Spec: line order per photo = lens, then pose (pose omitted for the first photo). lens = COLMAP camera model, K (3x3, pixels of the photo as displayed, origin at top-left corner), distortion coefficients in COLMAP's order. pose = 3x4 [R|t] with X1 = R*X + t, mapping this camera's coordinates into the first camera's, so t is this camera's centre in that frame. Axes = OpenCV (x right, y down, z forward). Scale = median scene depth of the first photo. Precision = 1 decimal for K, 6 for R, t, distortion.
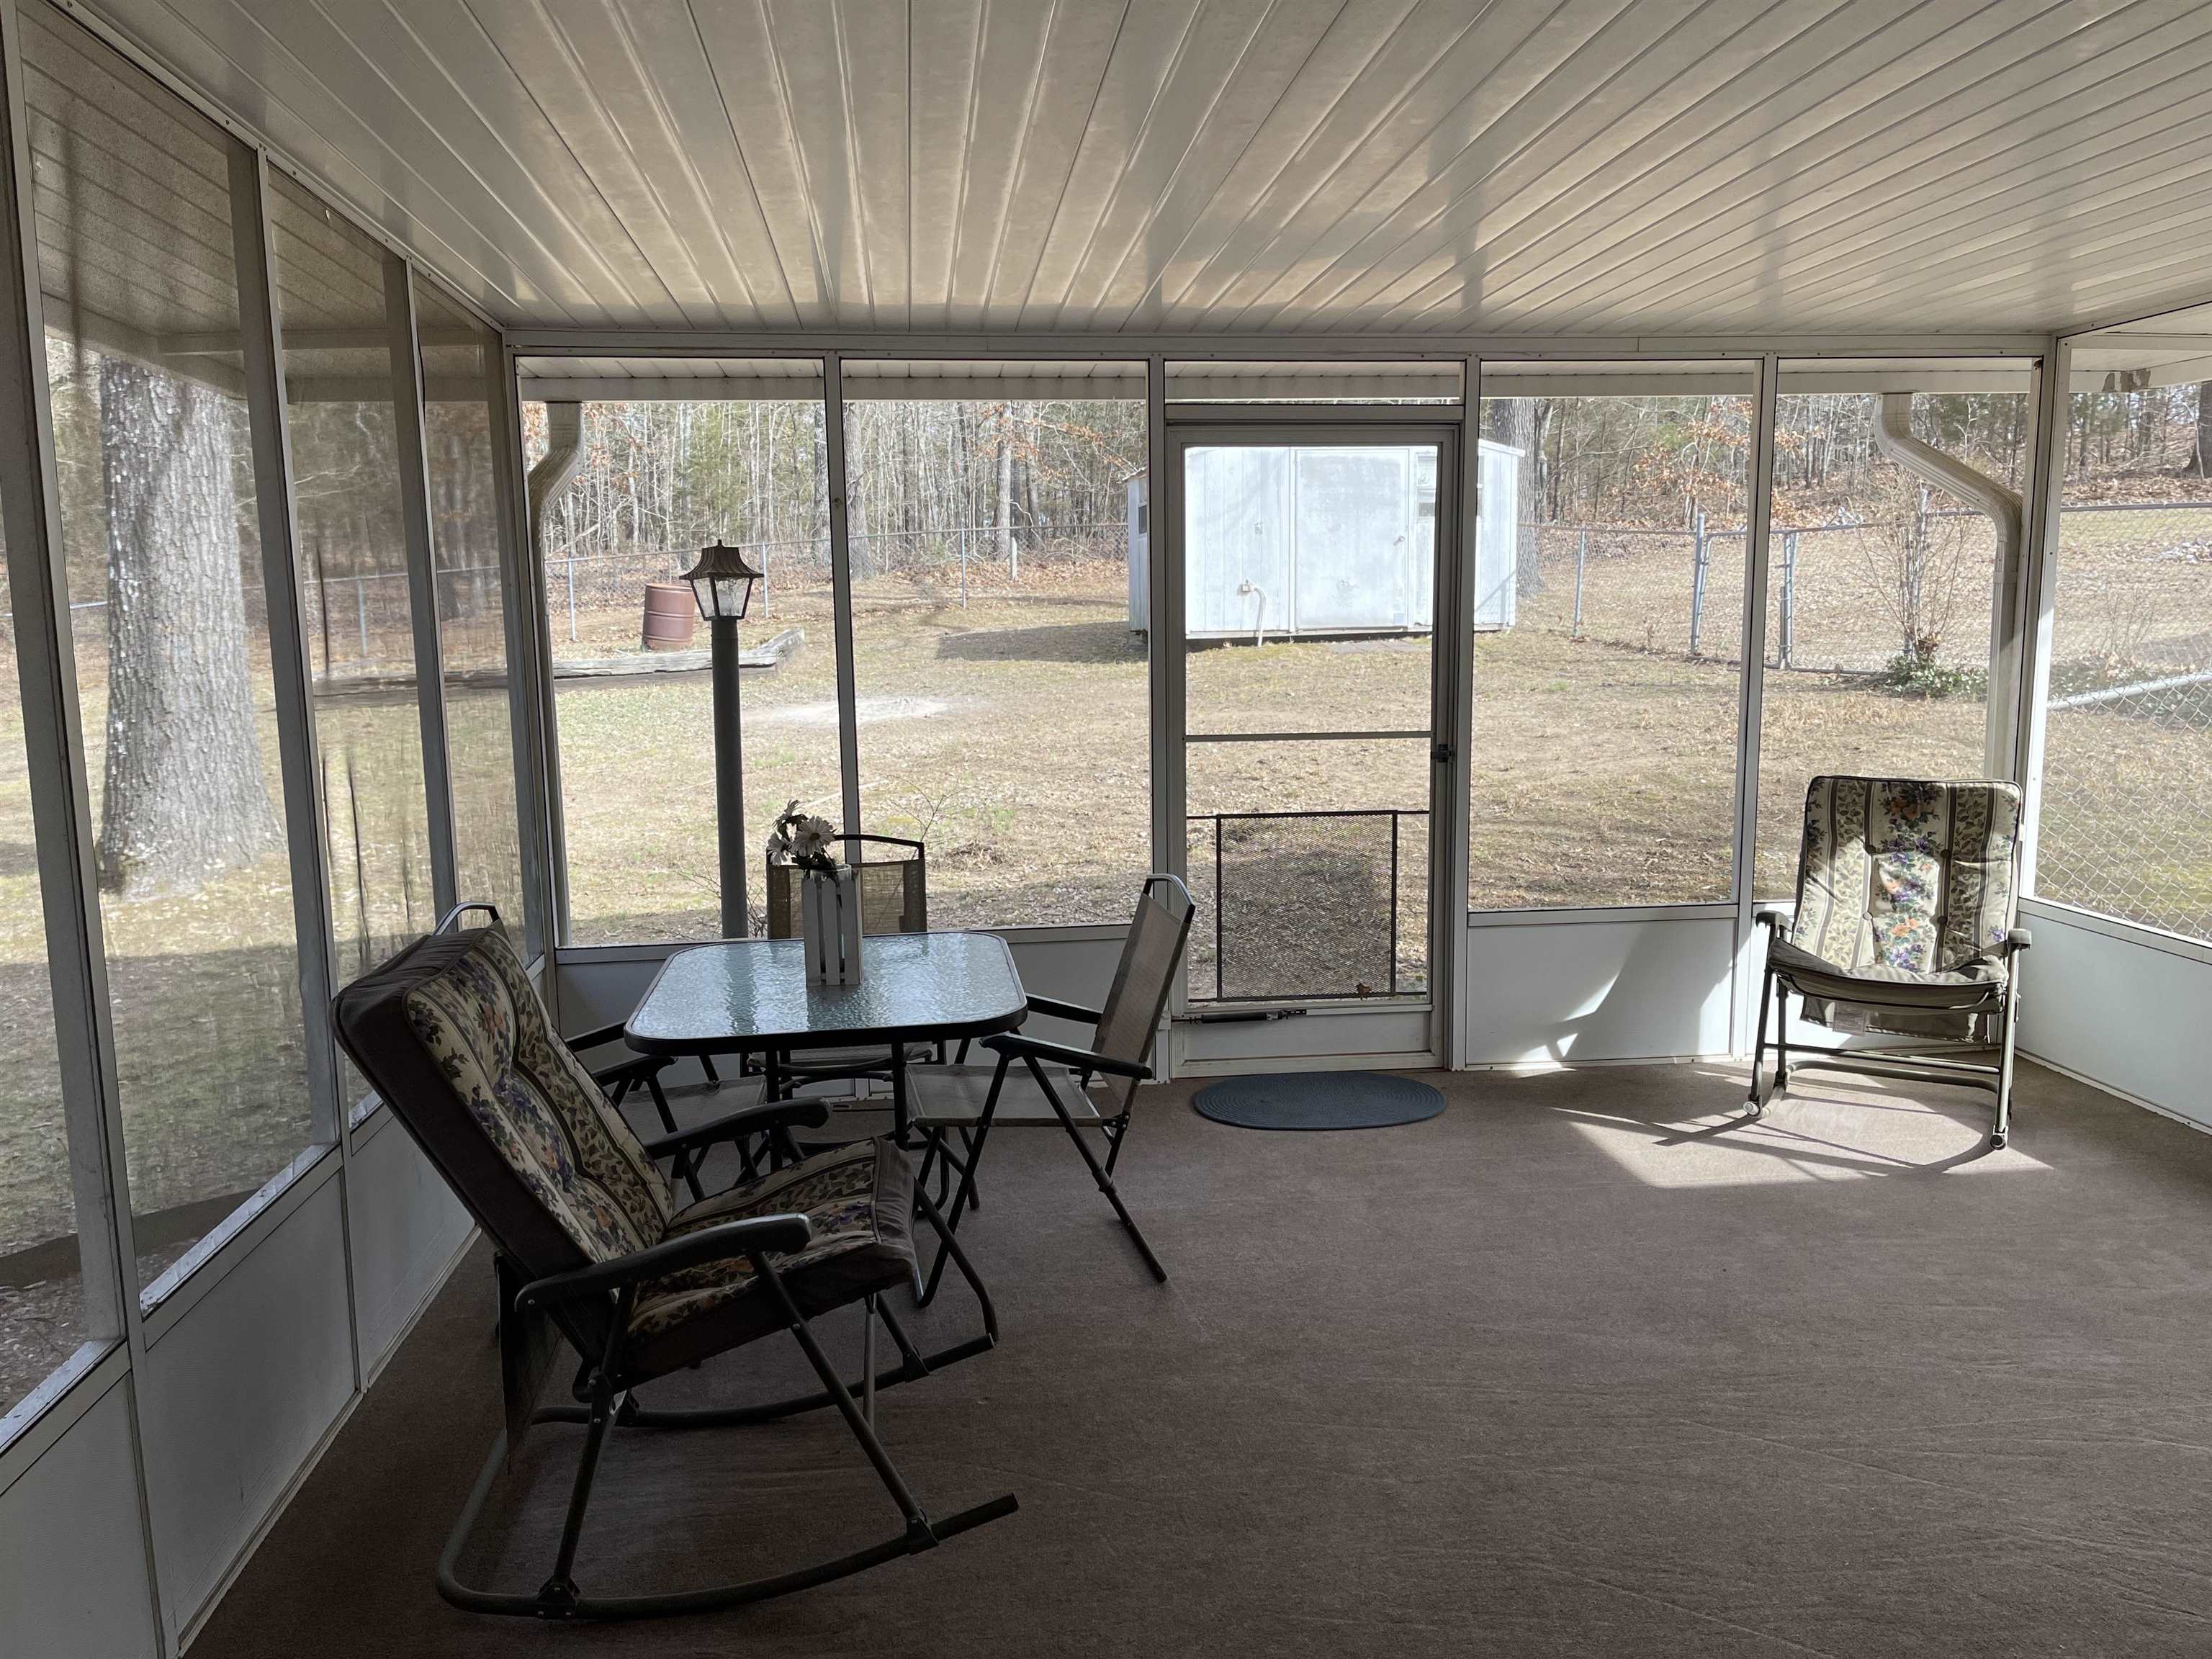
lens RADIAL K [[1691.4, 0, 1106.0], [0, 1691.4, 829.5], [0, 0, 1]] dist [0.085960, -0.111953]
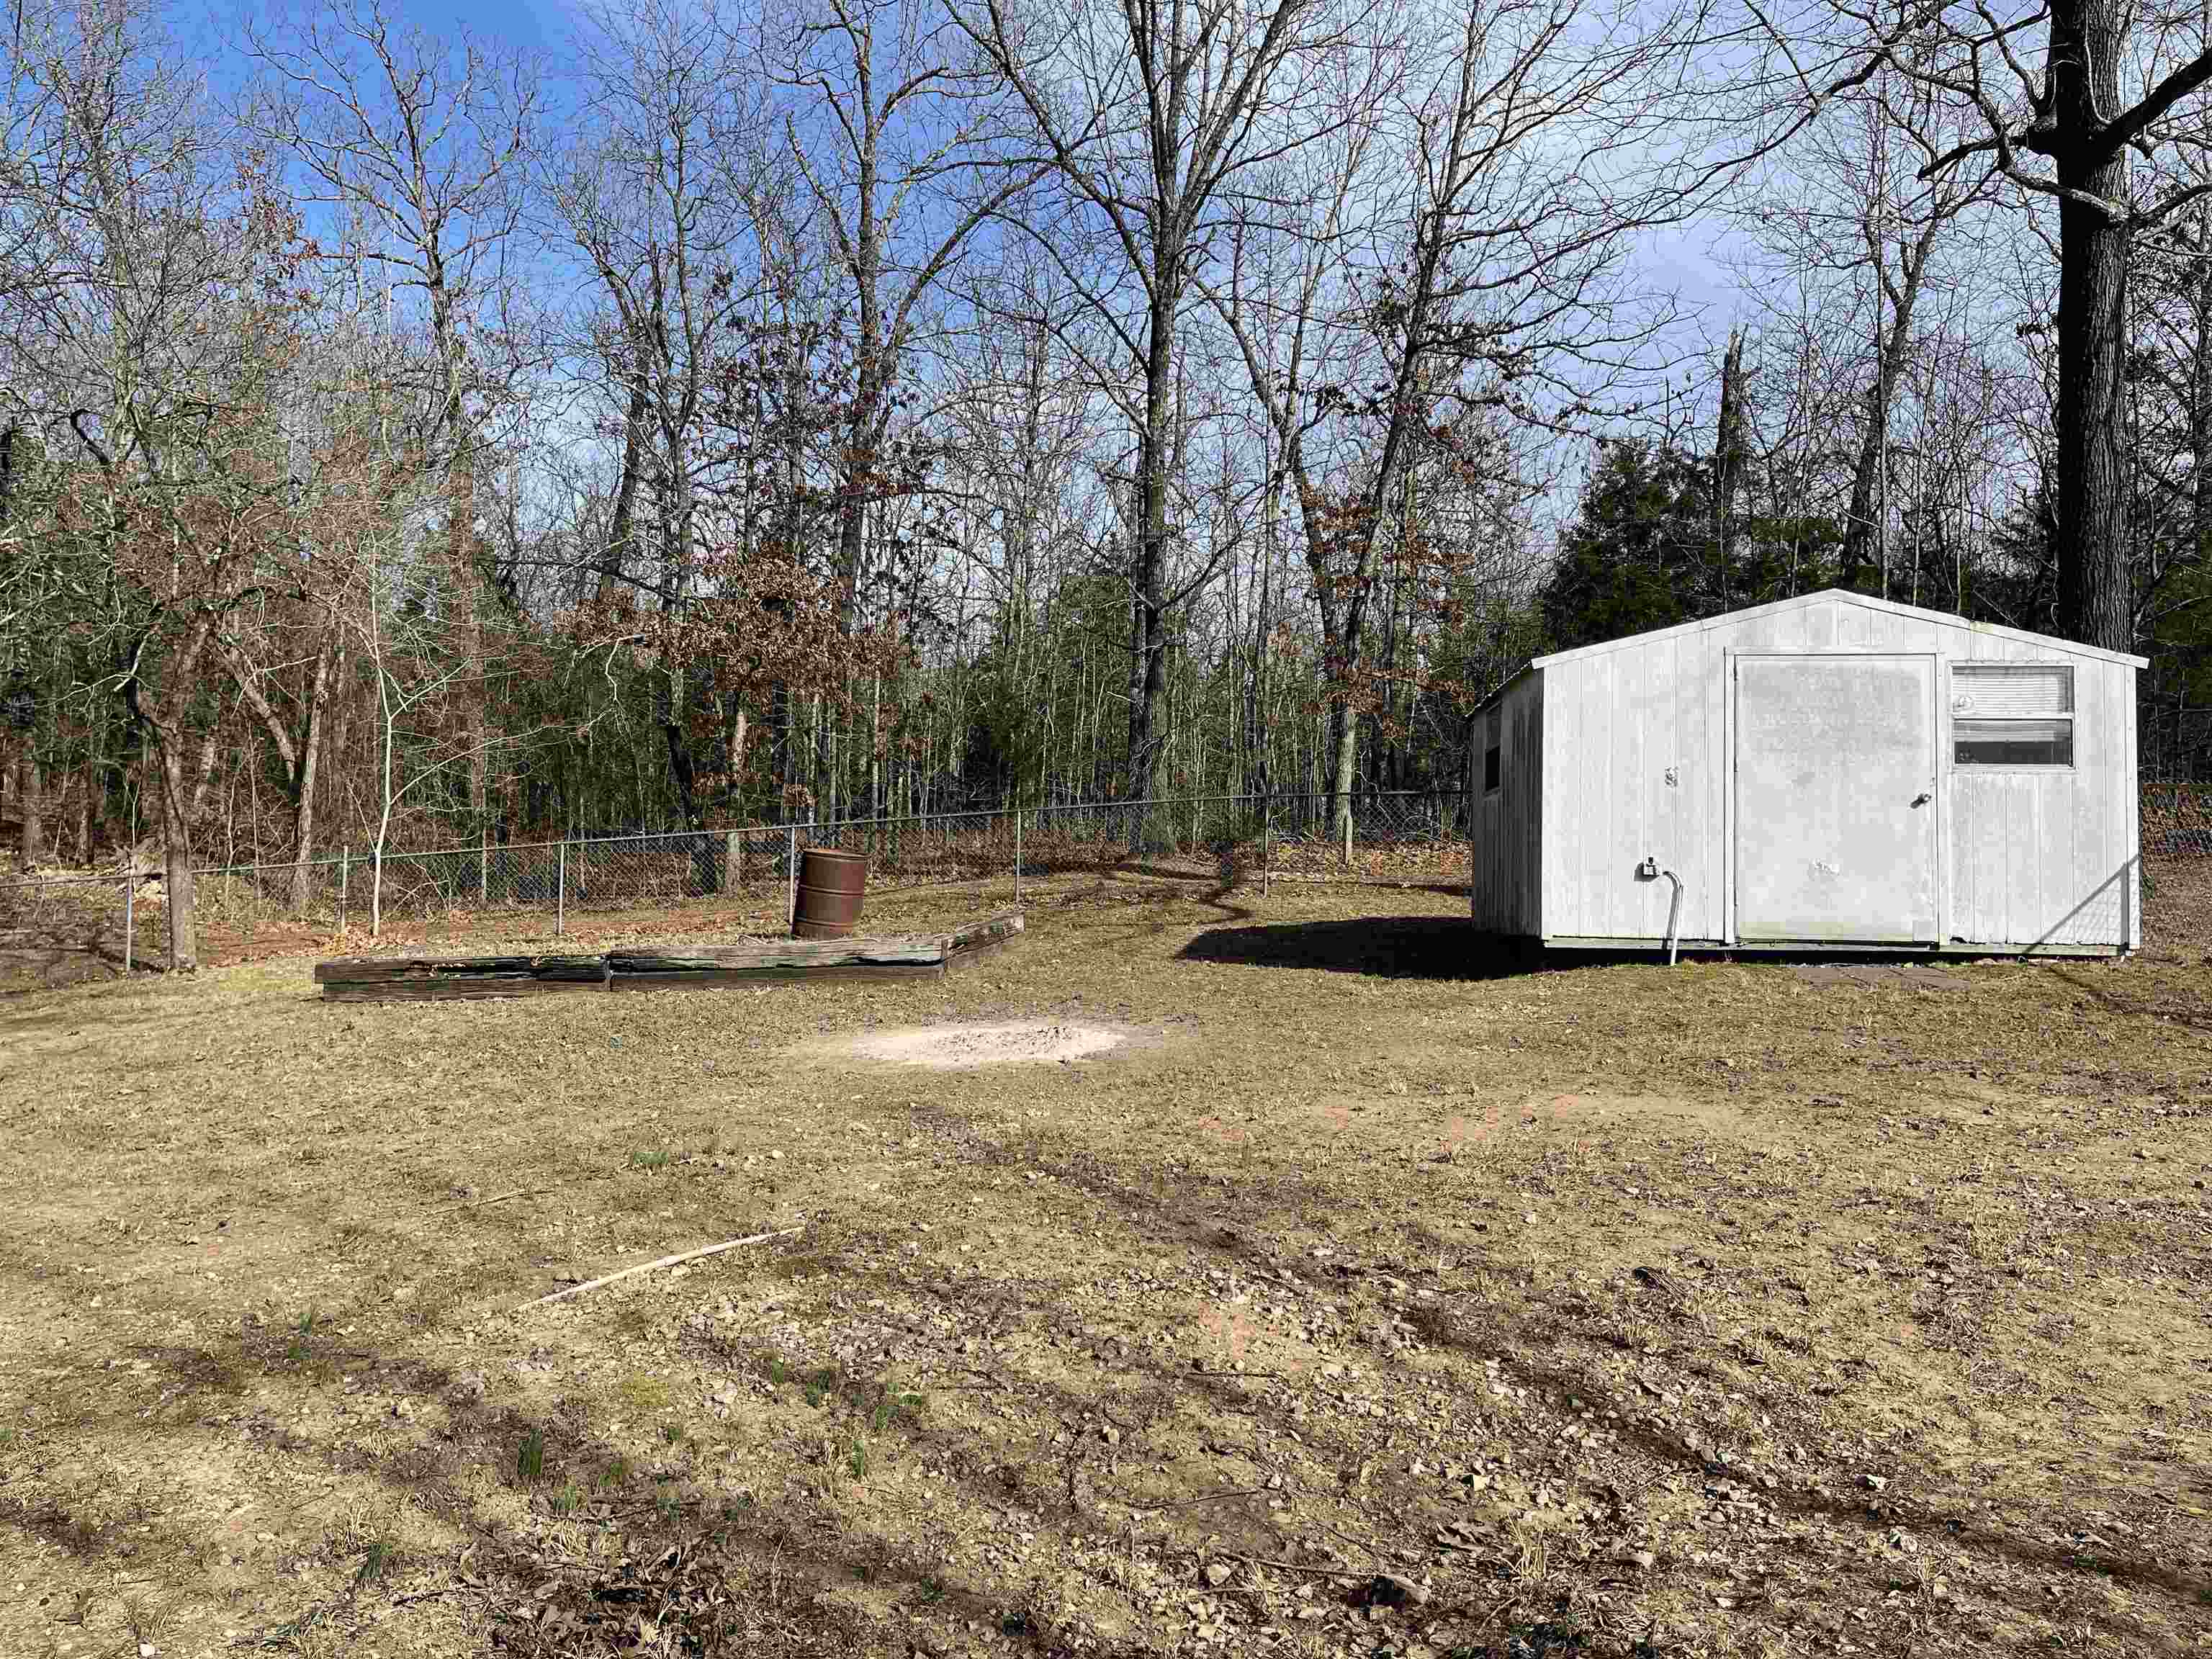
lens RADIAL K [[1691.4, 0, 1106.0], [0, 1691.4, 829.5], [0, 0, 1]] dist [0.085960, -0.111953]
pose [[0.970442, 0.021847, -0.240342, 0.038802], [-0.063409, 0.983986, -0.166586, -0.040664], [0.232854, 0.176902, 0.956287, 0.353569]]
